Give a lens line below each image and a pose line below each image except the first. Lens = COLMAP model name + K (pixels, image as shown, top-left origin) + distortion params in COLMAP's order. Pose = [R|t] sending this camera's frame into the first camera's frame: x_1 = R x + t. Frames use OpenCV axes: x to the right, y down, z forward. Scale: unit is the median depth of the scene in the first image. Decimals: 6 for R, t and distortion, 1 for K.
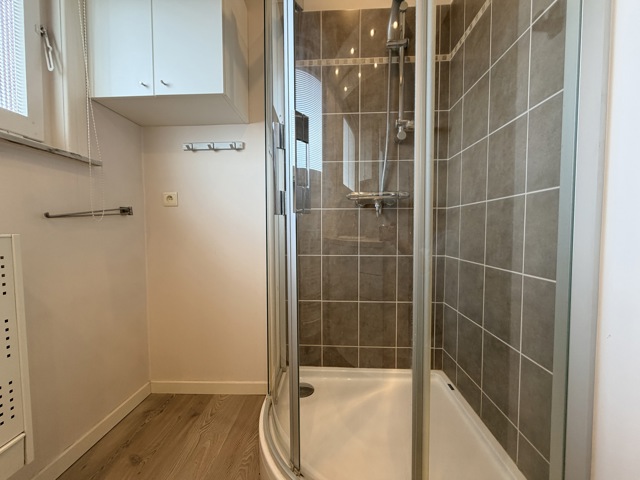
lens RADIAL K [[260.6, 0, 320.0], [0, 260.6, 240.0], [0, 0, 1]] dist [0.000648, 0.000215]
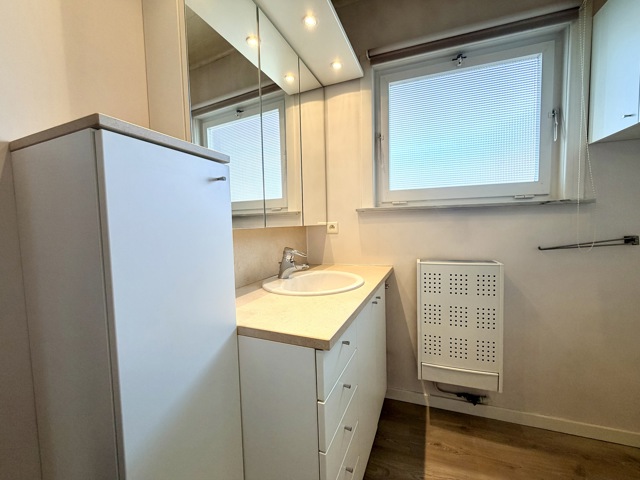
lens RADIAL K [[260.6, 0, 320.0], [0, 260.6, 240.0], [0, 0, 1]] dist [0.000648, 0.000215]
pose [[-0.289486, 0.067732, -0.954783, 0.596638], [-0.014660, 0.997063, 0.075176, -0.201776], [0.957070, 0.035759, -0.287642, 0.219608]]
